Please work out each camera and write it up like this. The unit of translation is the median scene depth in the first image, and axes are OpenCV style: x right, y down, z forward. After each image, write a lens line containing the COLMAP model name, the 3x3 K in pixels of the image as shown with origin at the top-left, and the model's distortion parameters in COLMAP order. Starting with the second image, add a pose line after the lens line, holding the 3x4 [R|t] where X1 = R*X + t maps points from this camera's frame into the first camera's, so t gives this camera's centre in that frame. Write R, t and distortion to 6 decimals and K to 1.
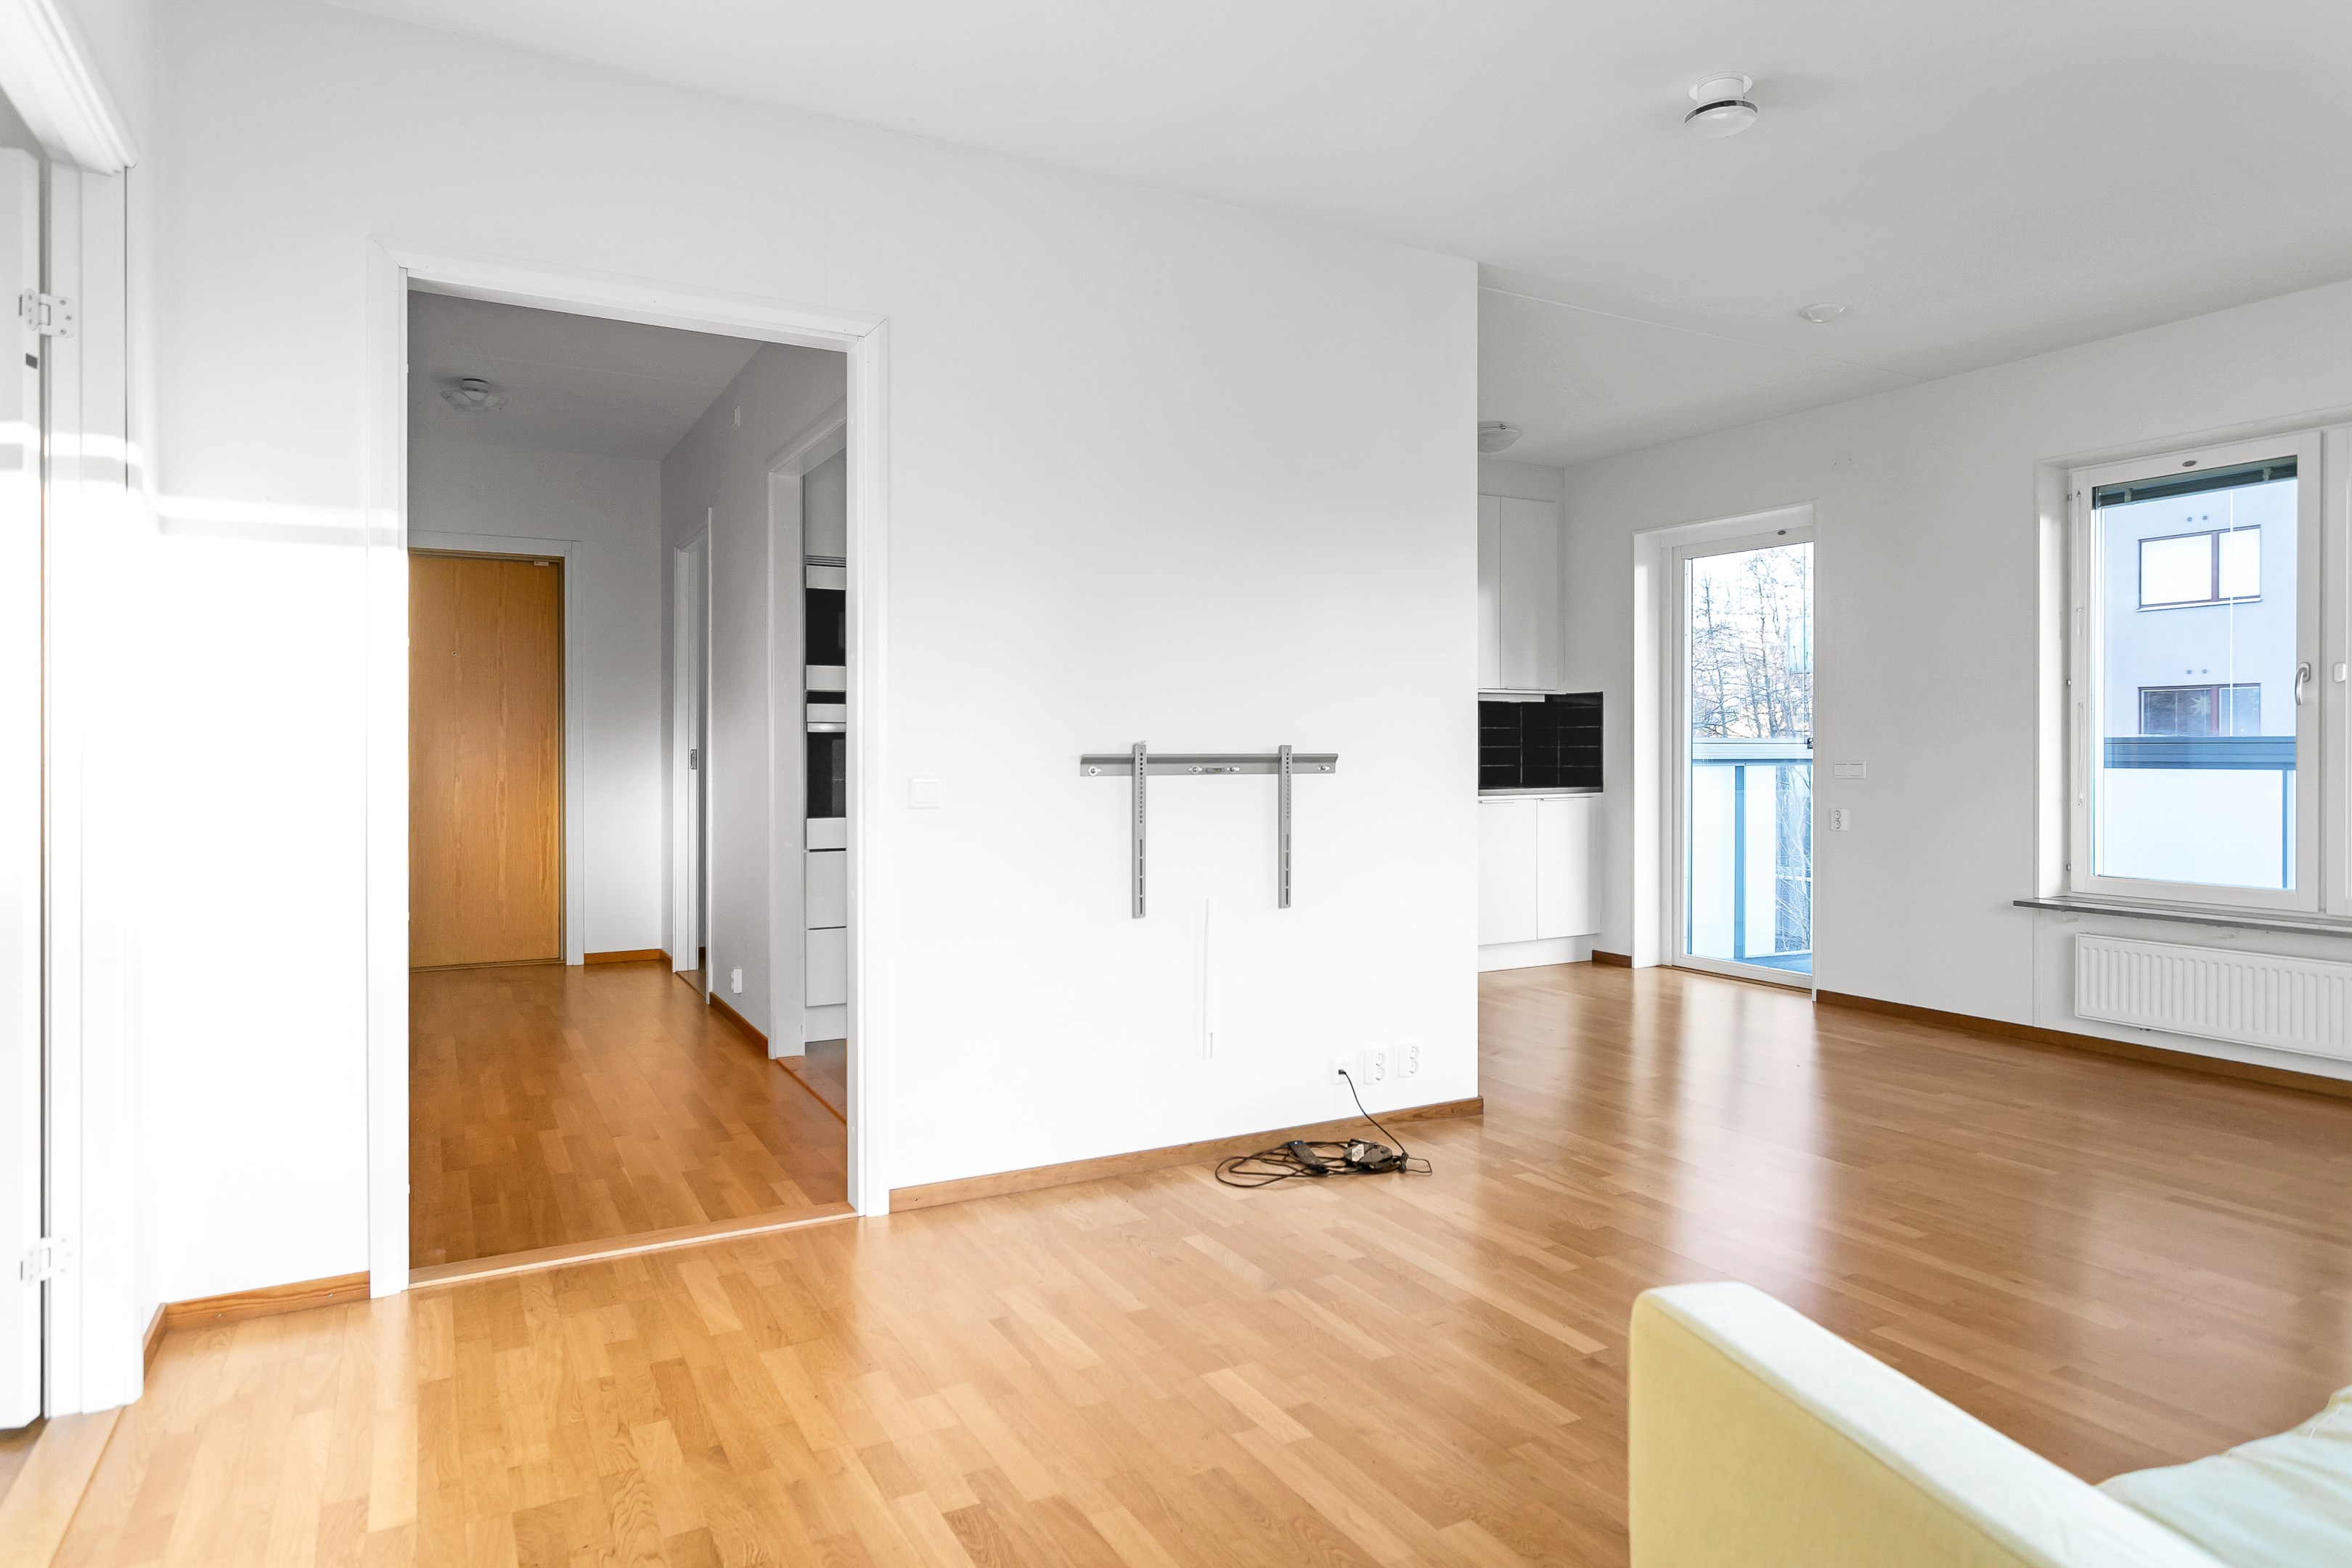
lens RADIAL K [[1463.6, 0, 1194.8], [0, 1463.6, 760.4], [0, 0, 1]] dist [-0.001793, -0.000884]
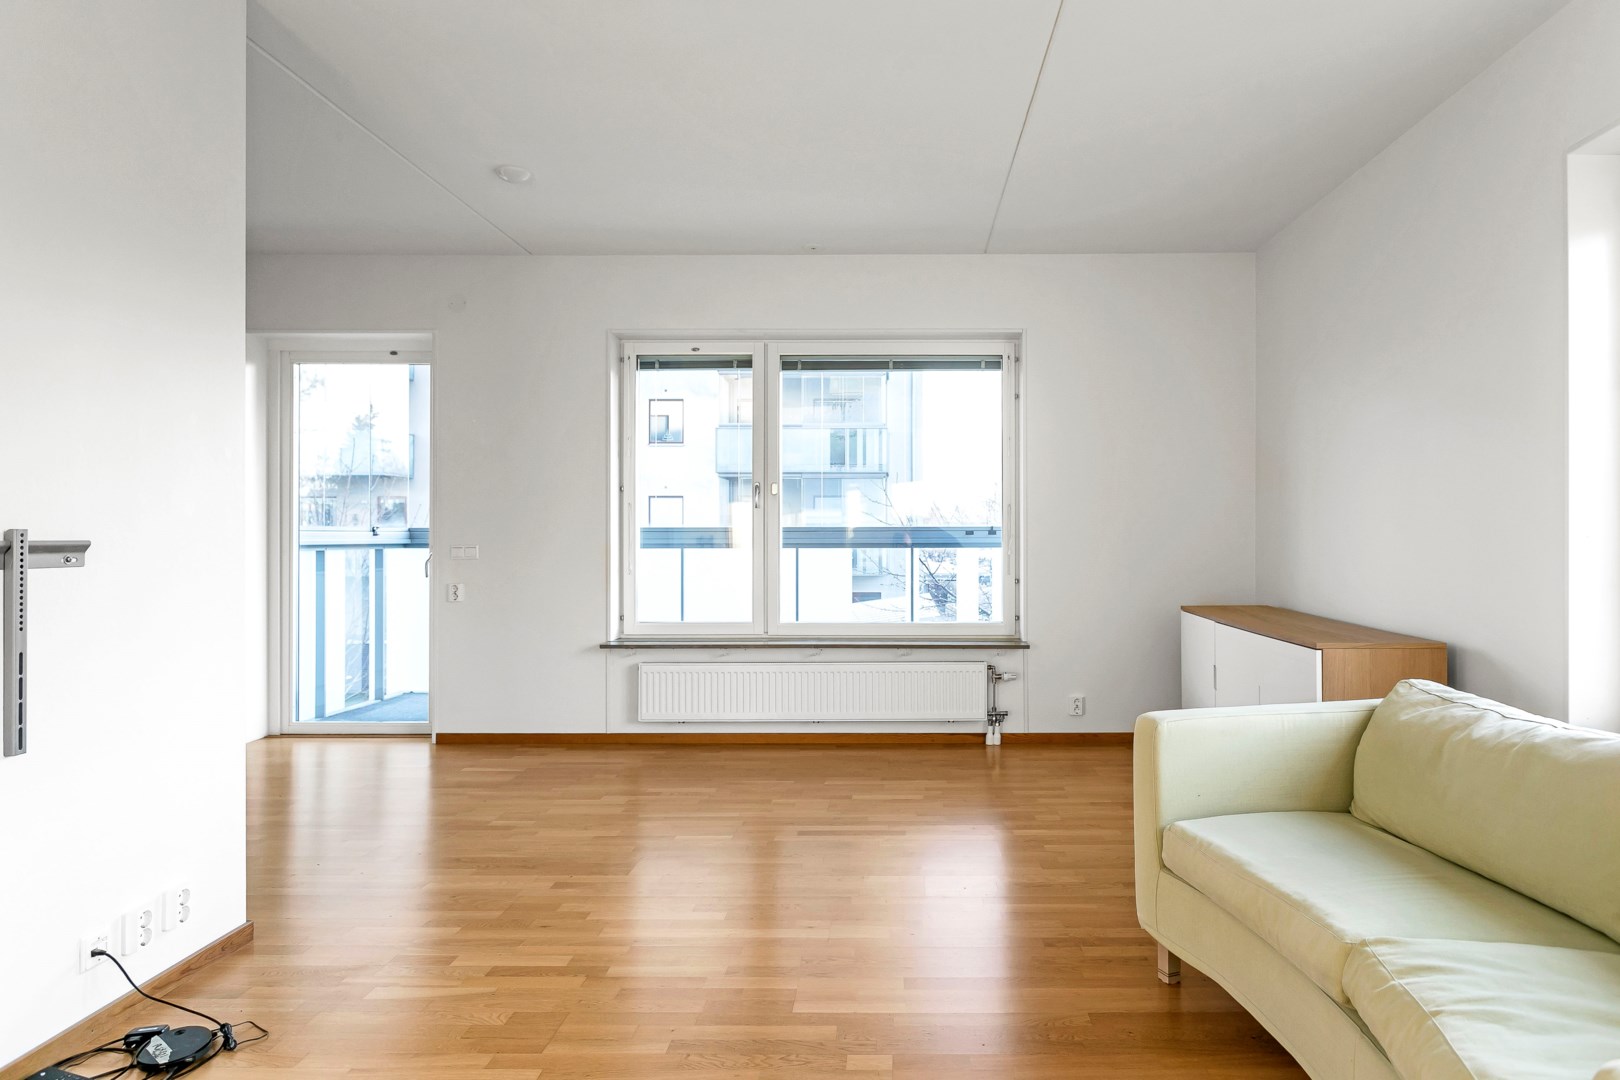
lens RADIAL K [[982.9, 0, 874.9], [0, 982.9, 538.8], [0, 0, 1]] dist [-0.006166, 0.003209]
pose [[0.474002, -0.003522, 0.880517, -0.133850], [0.008755, 0.999961, -0.000714, -0.001370], [-0.880480, 0.008047, 0.474015, 0.329398]]
